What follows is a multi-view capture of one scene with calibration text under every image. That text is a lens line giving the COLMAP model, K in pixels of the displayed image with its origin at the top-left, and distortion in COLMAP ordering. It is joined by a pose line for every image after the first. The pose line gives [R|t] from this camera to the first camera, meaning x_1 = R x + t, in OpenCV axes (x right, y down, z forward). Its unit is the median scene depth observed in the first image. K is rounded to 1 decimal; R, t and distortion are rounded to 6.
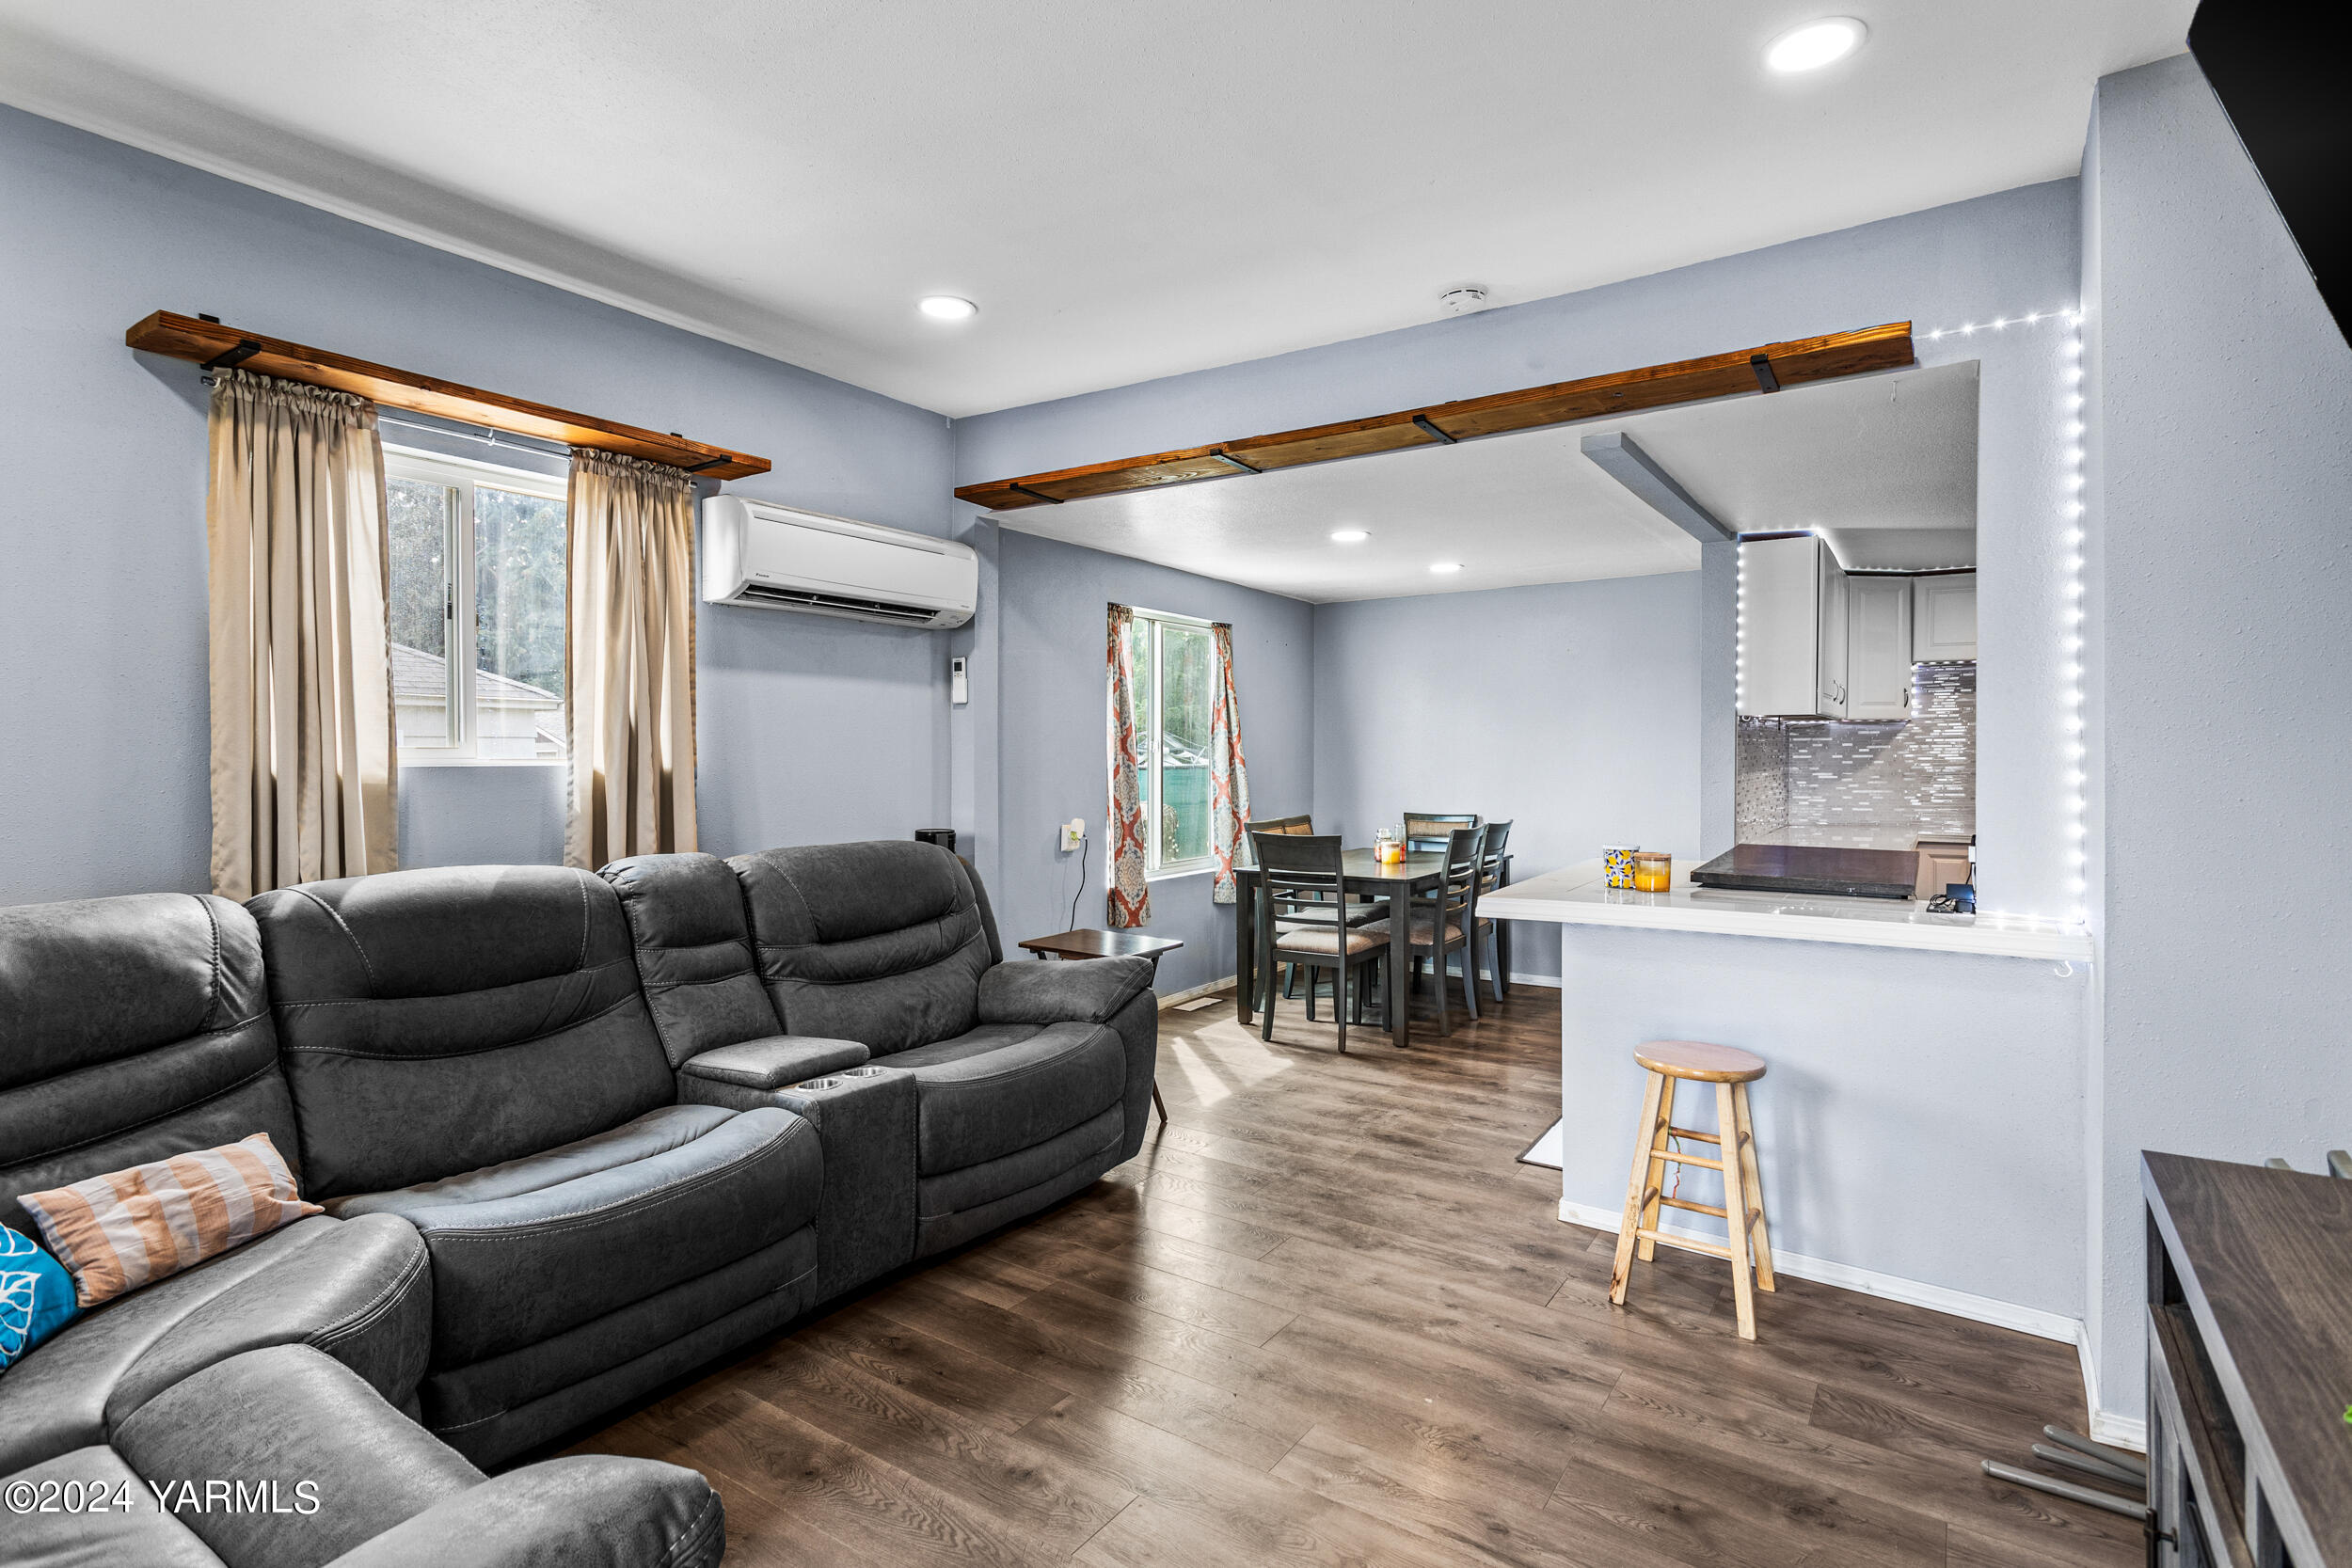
lens RADIAL K [[1145.9, 0, 1178.4], [0, 1145.9, 772.1], [0, 0, 1]] dist [-0.000062, -0.000004]
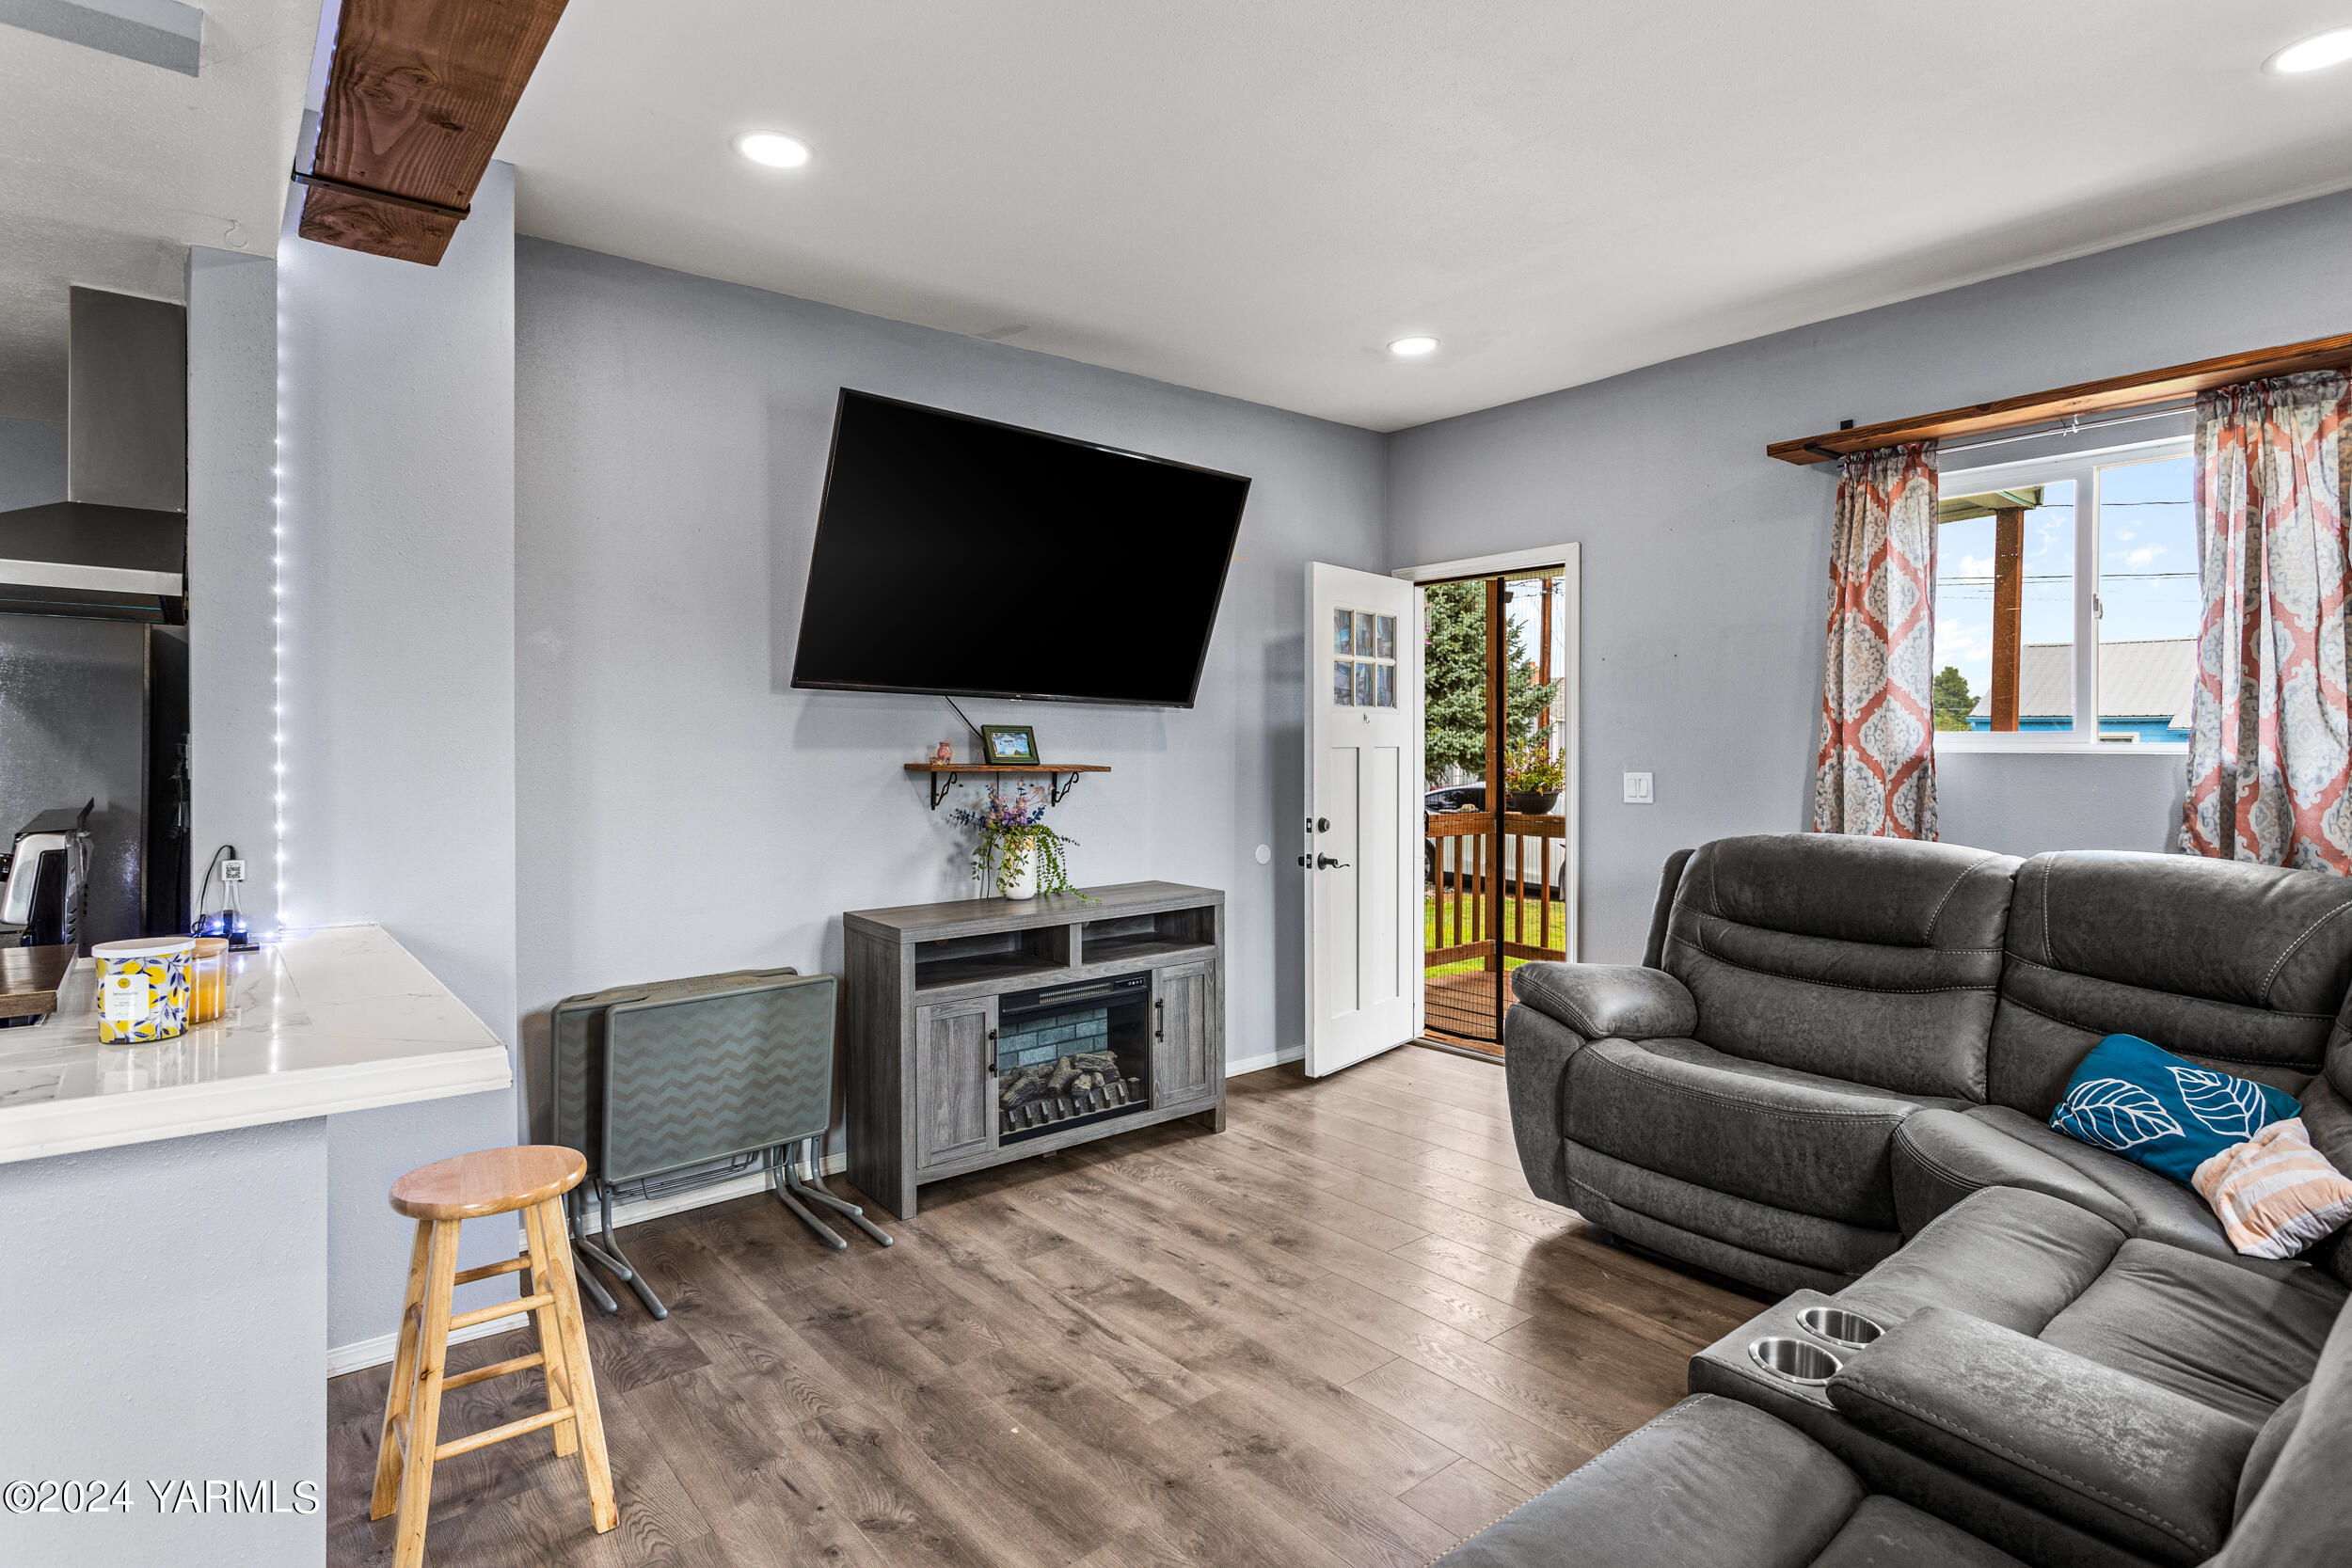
lens RADIAL K [[1215.7, 0, 1176.8], [0, 1215.7, 769.8], [0, 0, 1]] dist [-0.024971, 0.002456]
pose [[-0.961077, -0.000678, 0.276281, -0.194350], [0.005079, 0.999785, 0.020123, -0.014899], [-0.276235, 0.020743, -0.960866, 2.024132]]
